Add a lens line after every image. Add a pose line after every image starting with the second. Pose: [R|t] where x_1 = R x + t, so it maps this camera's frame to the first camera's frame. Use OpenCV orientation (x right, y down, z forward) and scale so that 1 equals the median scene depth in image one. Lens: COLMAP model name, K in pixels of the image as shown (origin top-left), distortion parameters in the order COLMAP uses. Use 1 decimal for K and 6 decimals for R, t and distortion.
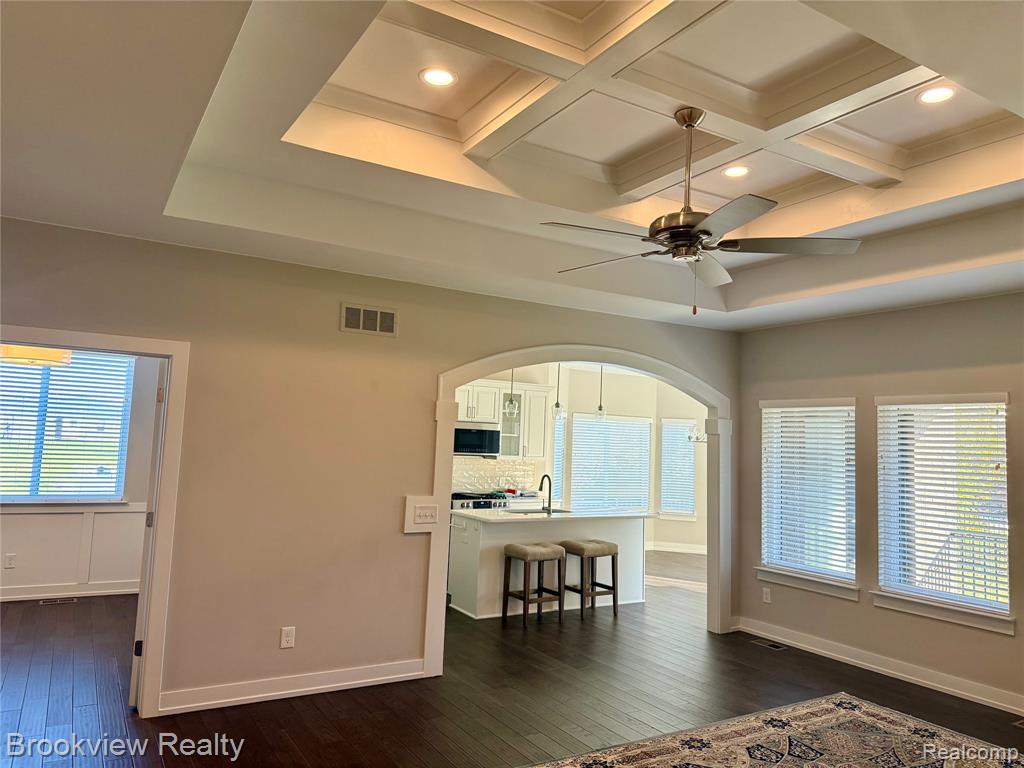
lens RADIAL K [[715.7, 0, 513.2], [0, 715.7, 375.1], [0, 0, 1]] dist [0.071470, -0.083648]
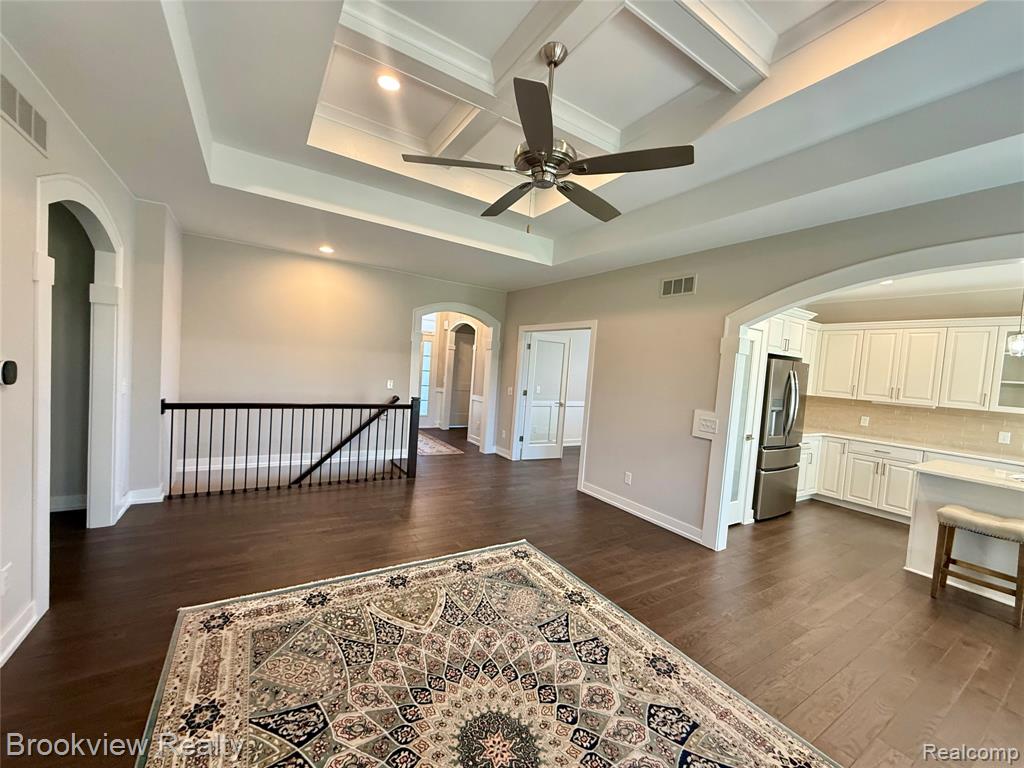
lens RADIAL K [[407.3, 0, 511.0], [0, 407.3, 383.8], [0, 0, 1]] dist [-0.002481, 0.000372]
pose [[0.018790, 0.007589, -0.999795, 0.545024], [0.022579, 0.999713, 0.008013, 0.093657], [0.999568, -0.022725, 0.018613, 0.565191]]
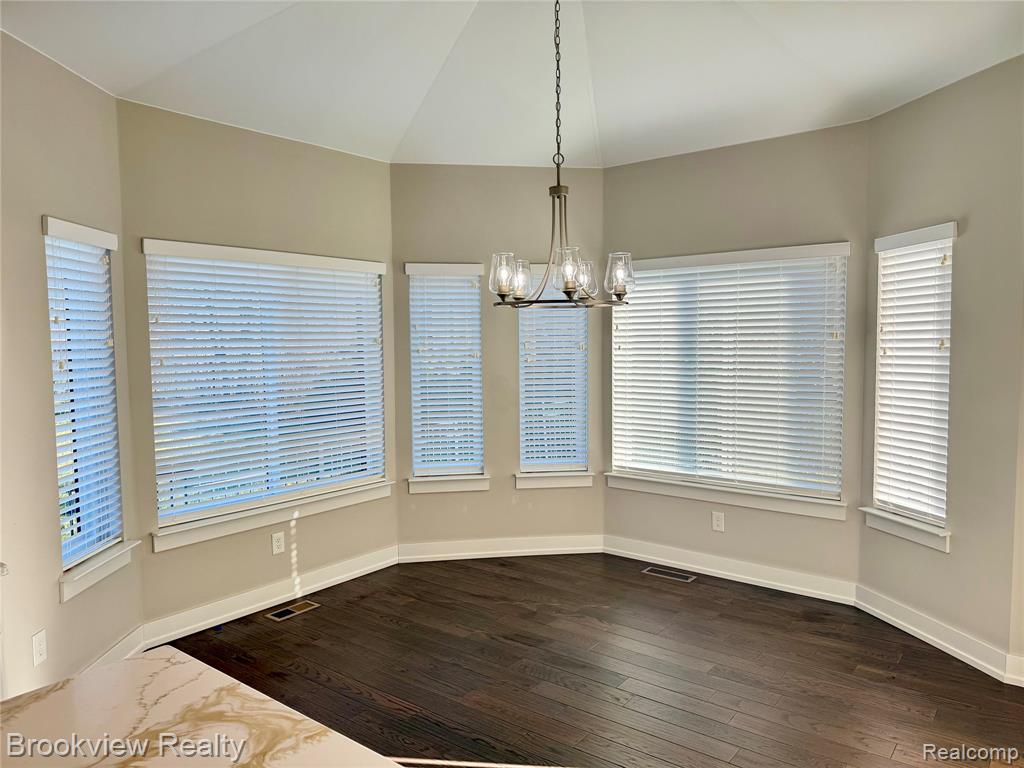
lens RADIAL K [[715.7, 0, 514.3], [0, 715.7, 389.0], [0, 0, 1]] dist [0.071470, -0.083648]
pose [[0.931101, -0.076414, 0.356668, 0.224086], [0.014856, 0.984944, 0.172237, 0.125297], [-0.364459, -0.155071, 0.918217, 1.177205]]
